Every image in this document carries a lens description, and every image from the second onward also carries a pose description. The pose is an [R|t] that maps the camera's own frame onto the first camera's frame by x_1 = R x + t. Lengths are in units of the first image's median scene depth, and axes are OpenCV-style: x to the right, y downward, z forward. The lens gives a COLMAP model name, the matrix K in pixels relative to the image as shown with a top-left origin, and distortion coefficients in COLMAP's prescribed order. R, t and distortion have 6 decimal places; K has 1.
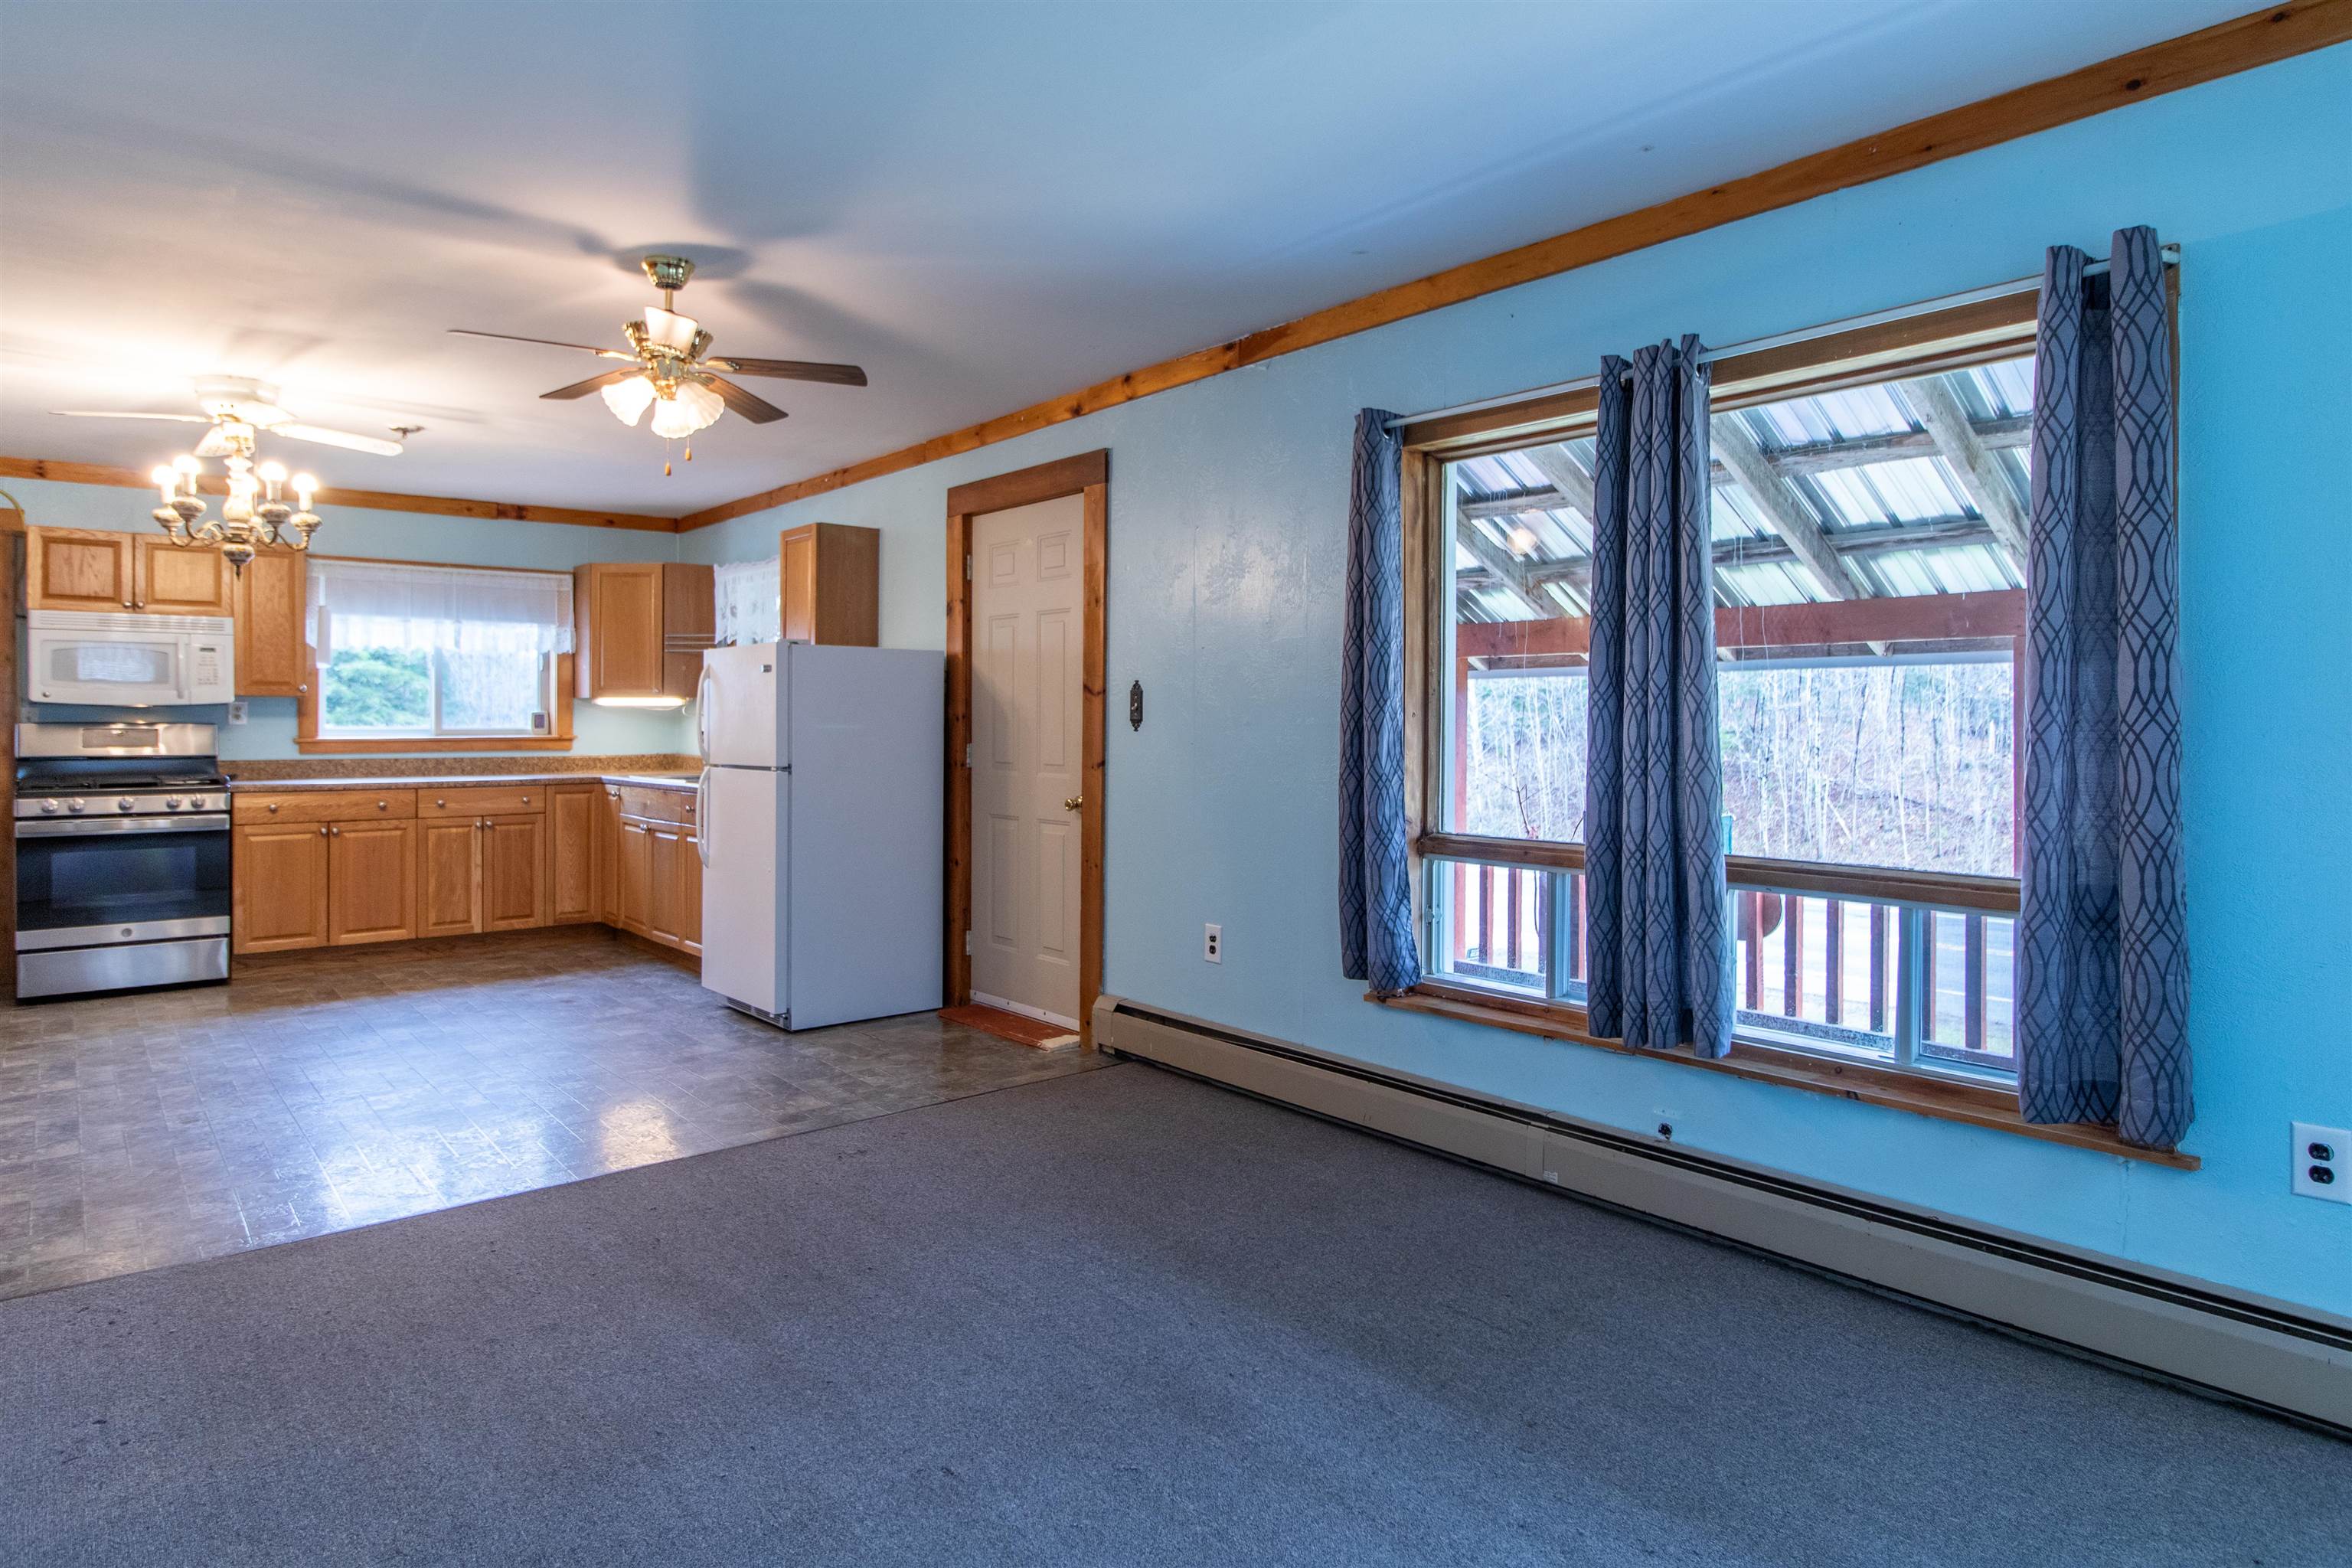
lens RADIAL K [[1358.9, 0, 1166.6], [0, 1358.9, 727.2], [0, 0, 1]] dist [-0.001383, 0.000445]
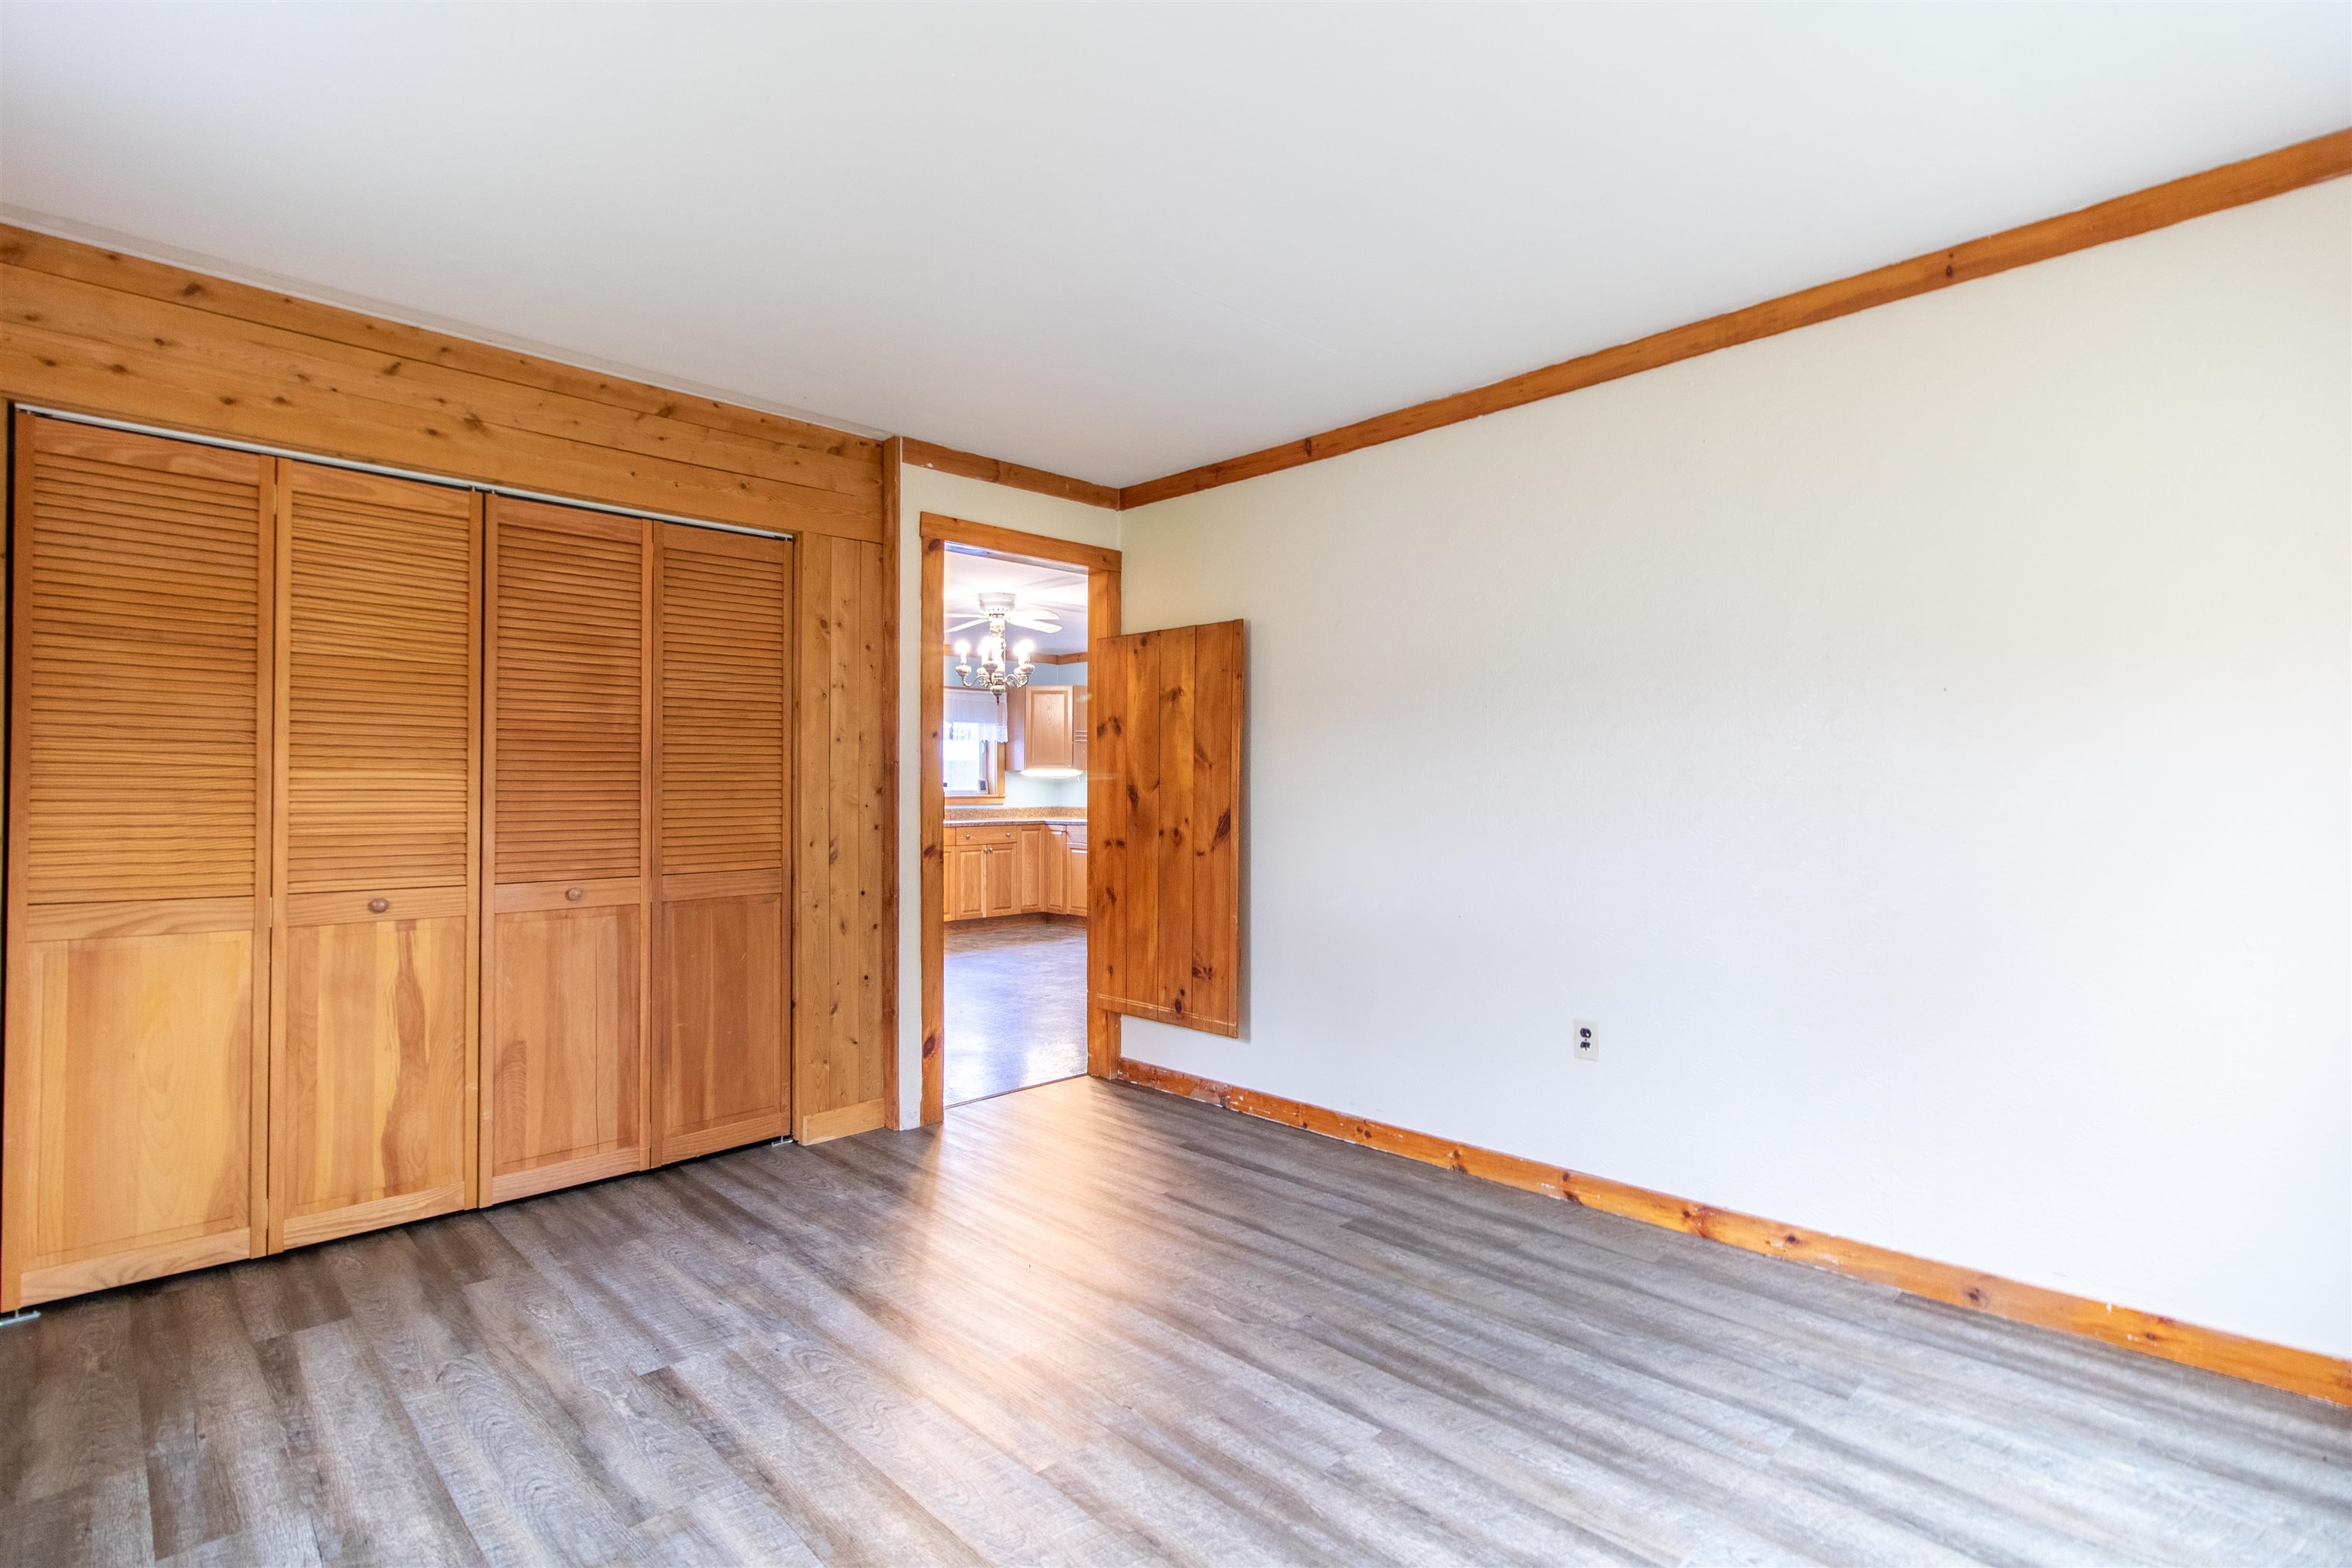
lens RADIAL K [[1124.6, 0, 1184.9], [0, 1124.6, 775.1], [0, 0, 1]] dist [0.001018, 0.000580]
pose [[0.995325, -0.004716, 0.096466, -0.419542], [0.006339, 0.999843, -0.016535, 0.007365], [-0.096373, 0.017069, 0.995199, -0.362177]]
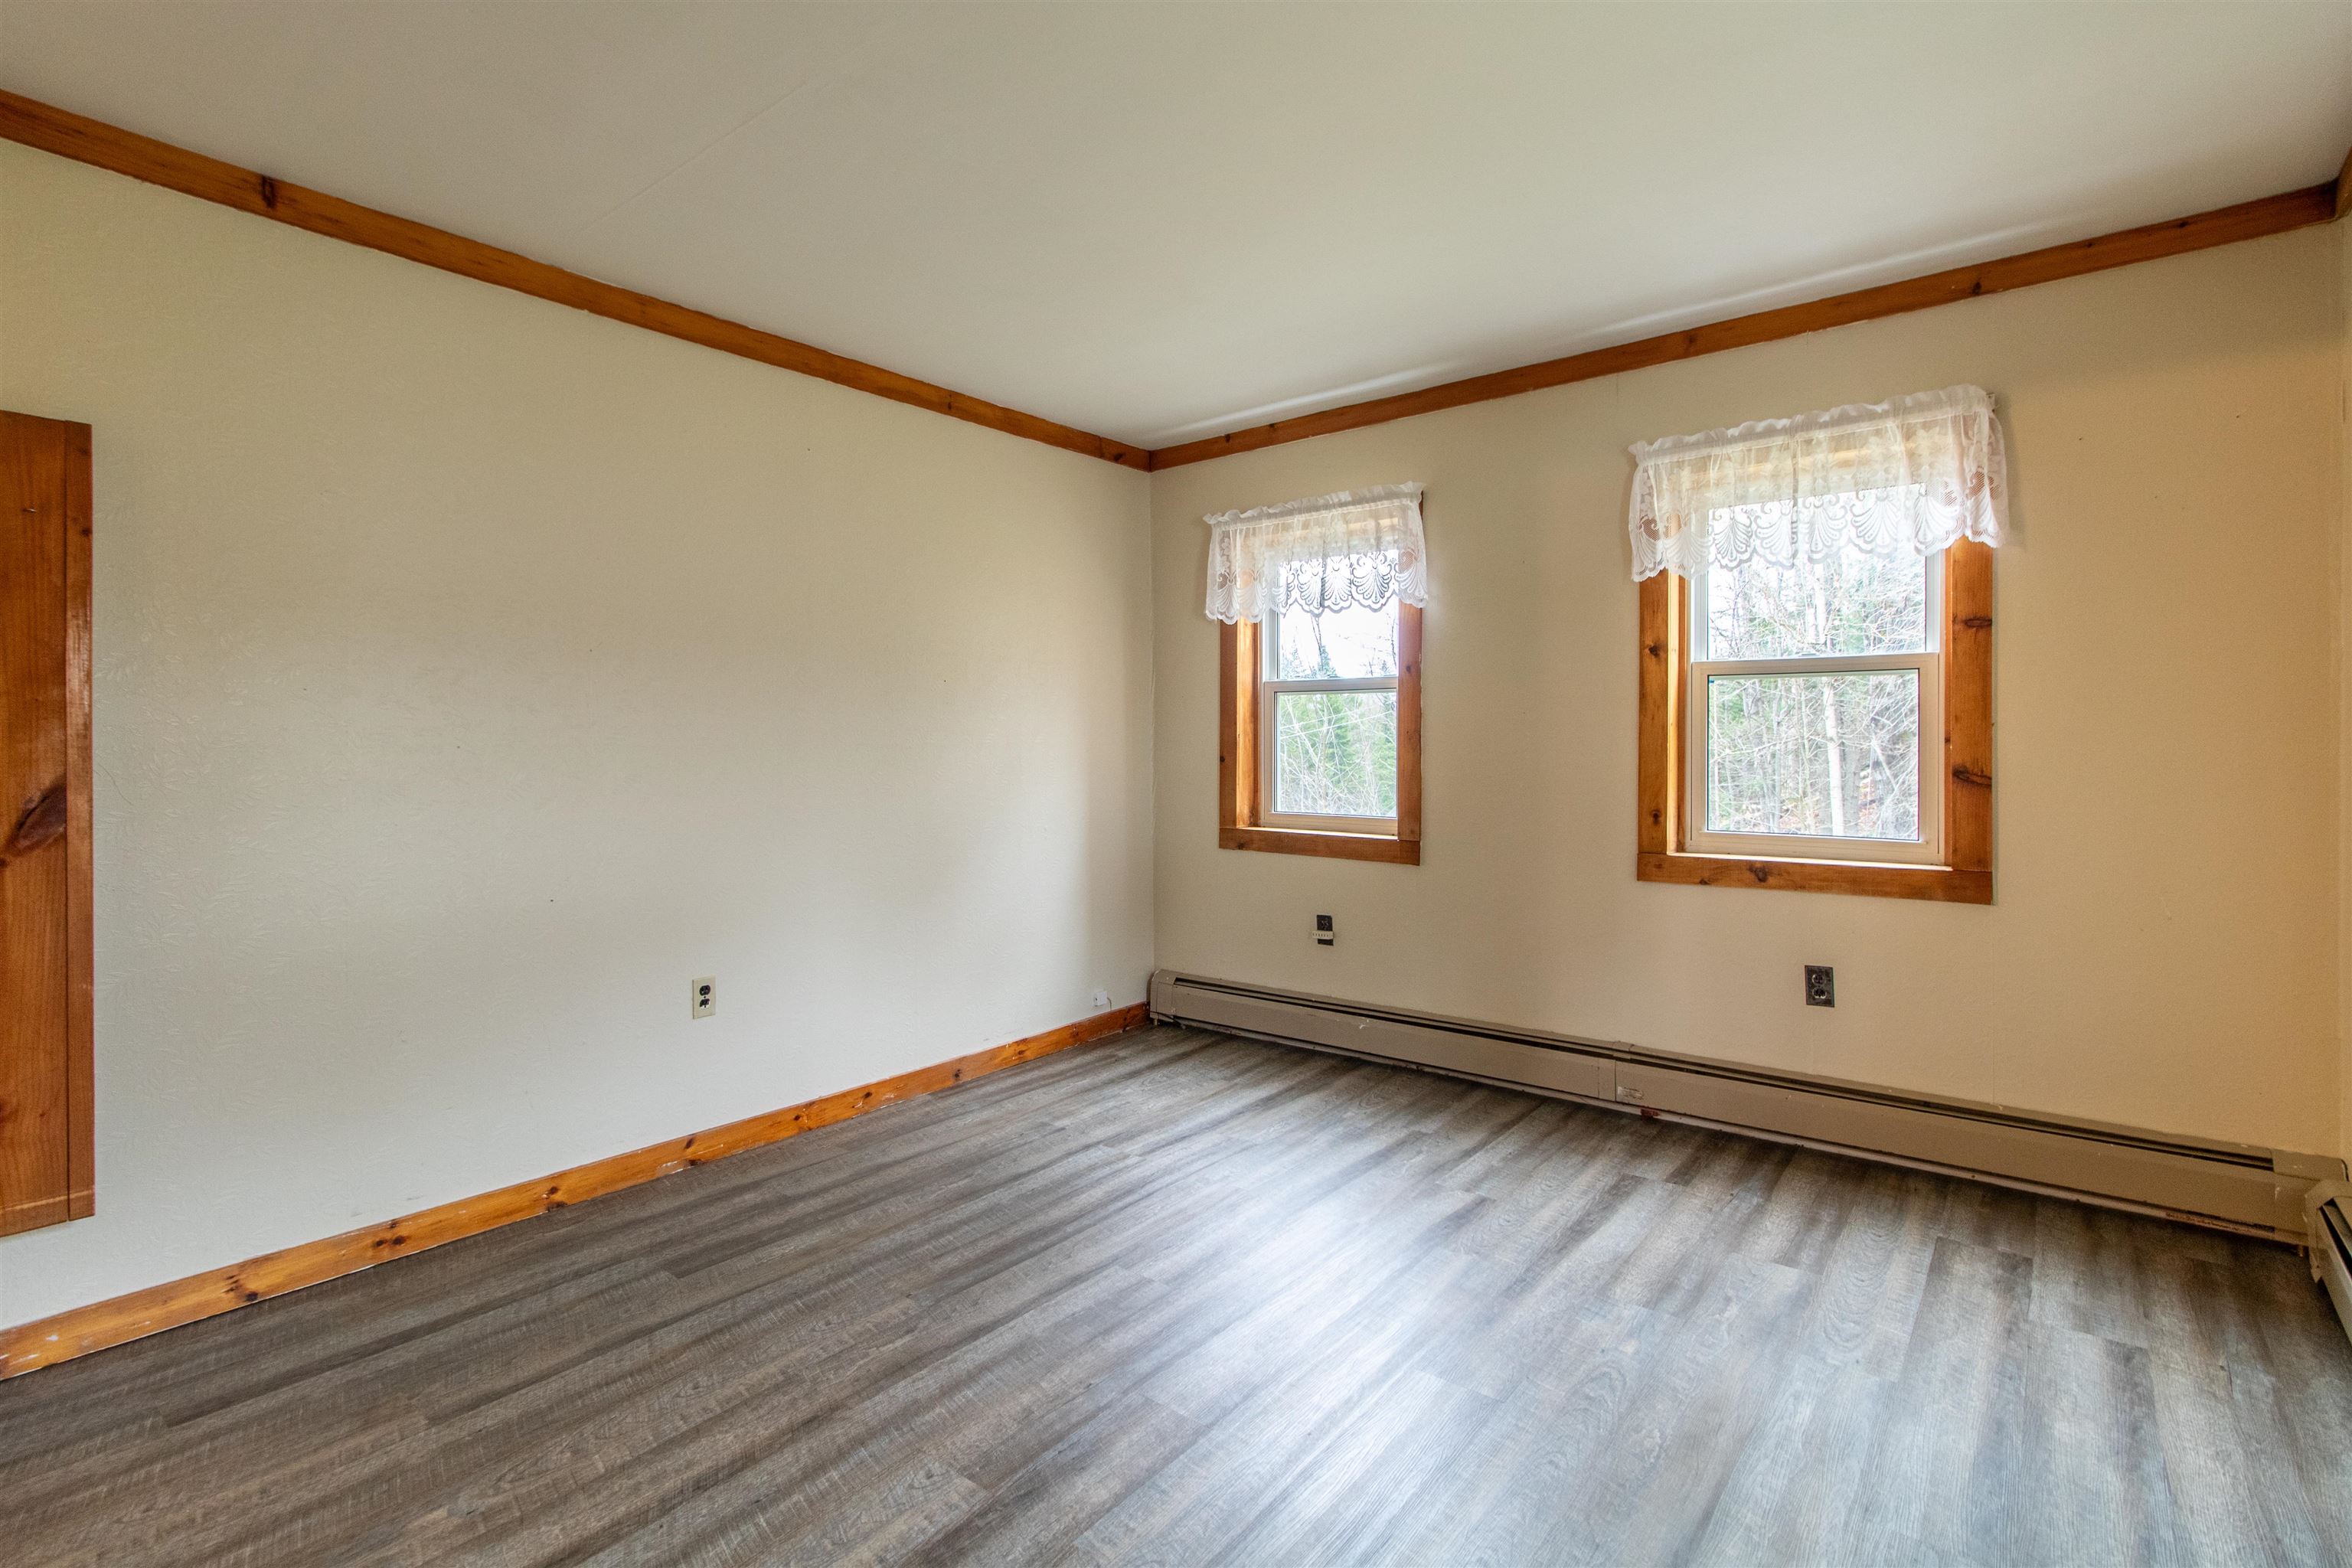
lens RADIAL K [[1086.5, 0, 1176.0], [0, 1086.5, 784.0], [0, 0, 1]] dist [0.000854, 0.000150]
pose [[-0.202885, -0.035021, 0.978576, -0.703508], [0.006293, 0.999293, 0.037067, 0.004522], [-0.979182, 0.013678, -0.202522, 0.001903]]
